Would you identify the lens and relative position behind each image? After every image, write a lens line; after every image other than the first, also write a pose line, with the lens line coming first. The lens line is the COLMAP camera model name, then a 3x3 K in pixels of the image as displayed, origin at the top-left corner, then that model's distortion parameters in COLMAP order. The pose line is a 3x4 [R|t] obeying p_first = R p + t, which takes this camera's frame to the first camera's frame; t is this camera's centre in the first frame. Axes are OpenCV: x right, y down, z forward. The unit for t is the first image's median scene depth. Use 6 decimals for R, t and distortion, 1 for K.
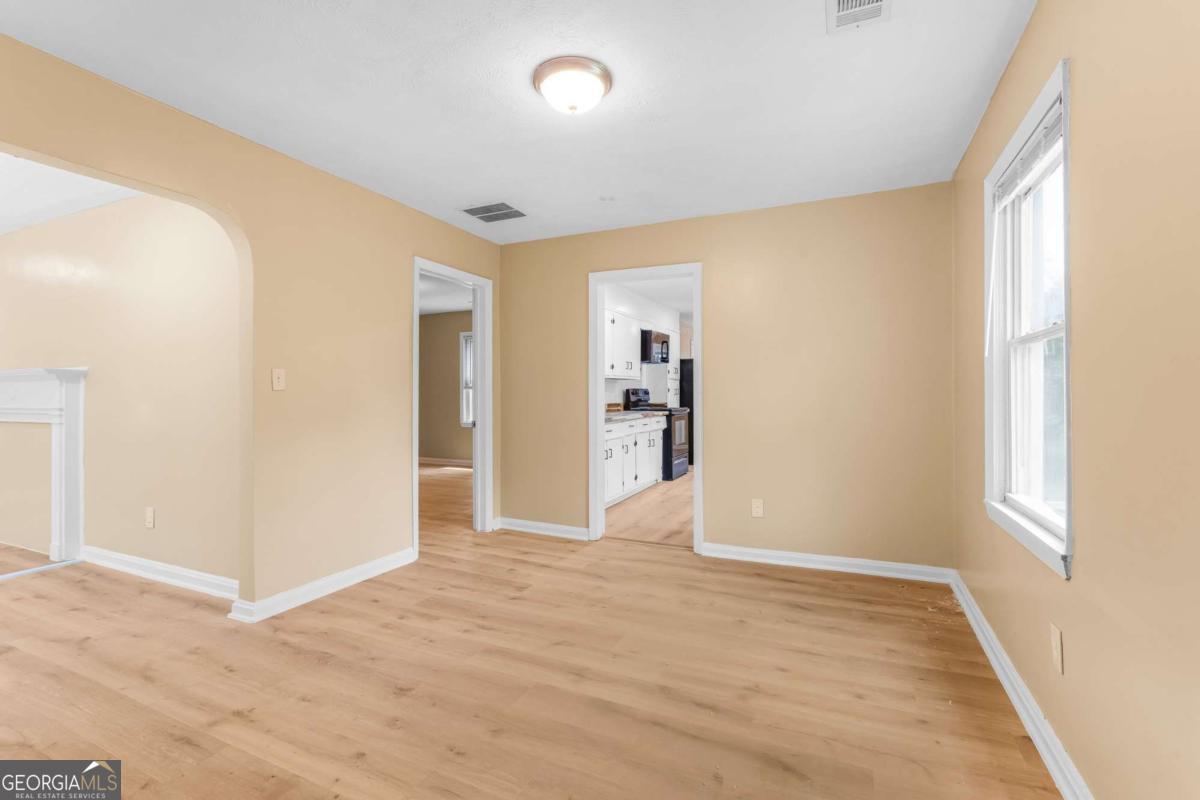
lens RADIAL K [[537.8, 0, 599.1], [0, 537.8, 396.7], [0, 0, 1]] dist [-0.014274, 0.000213]
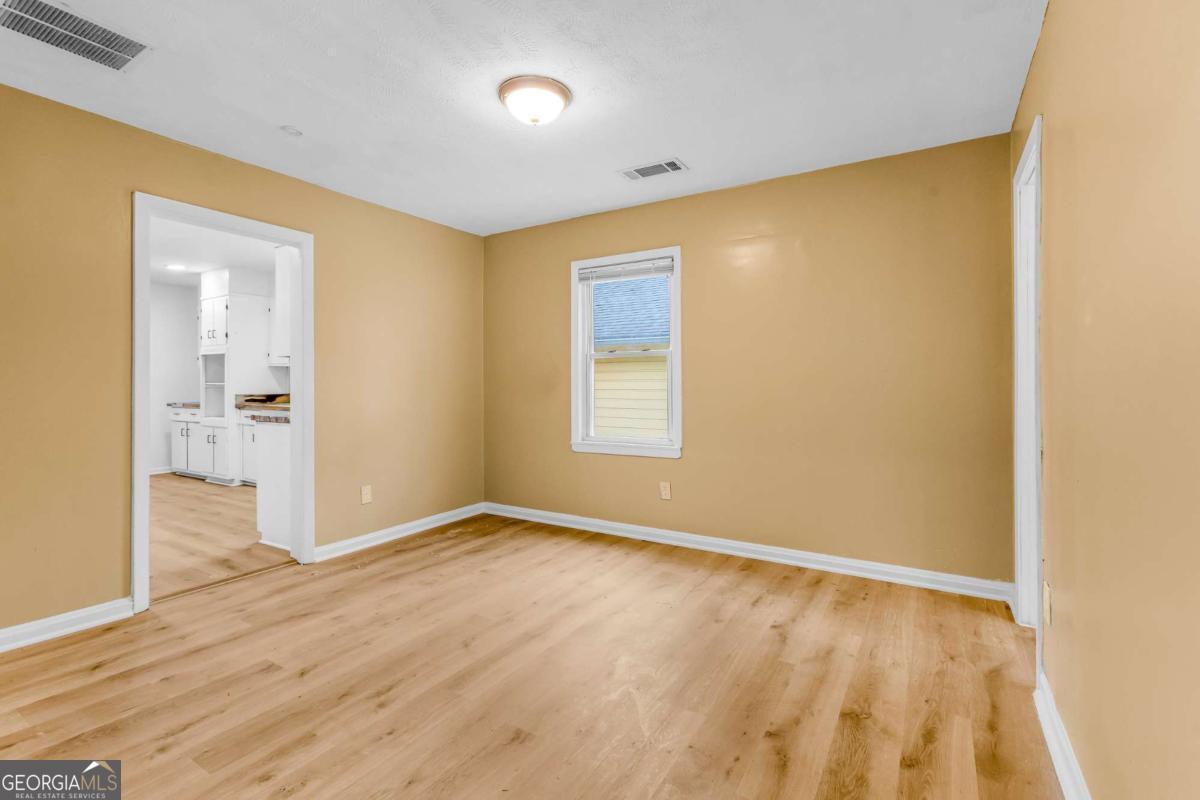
lens RADIAL K [[544.6, 0, 599.1], [0, 544.6, 378.1], [0, 0, 1]] dist [0.012825, 0.000476]
pose [[0.122481, 0.008941, 0.992431, -0.779101], [0.004645, 0.999943, -0.009582, -0.000037], [-0.992460, 0.005783, 0.122433, 0.498722]]
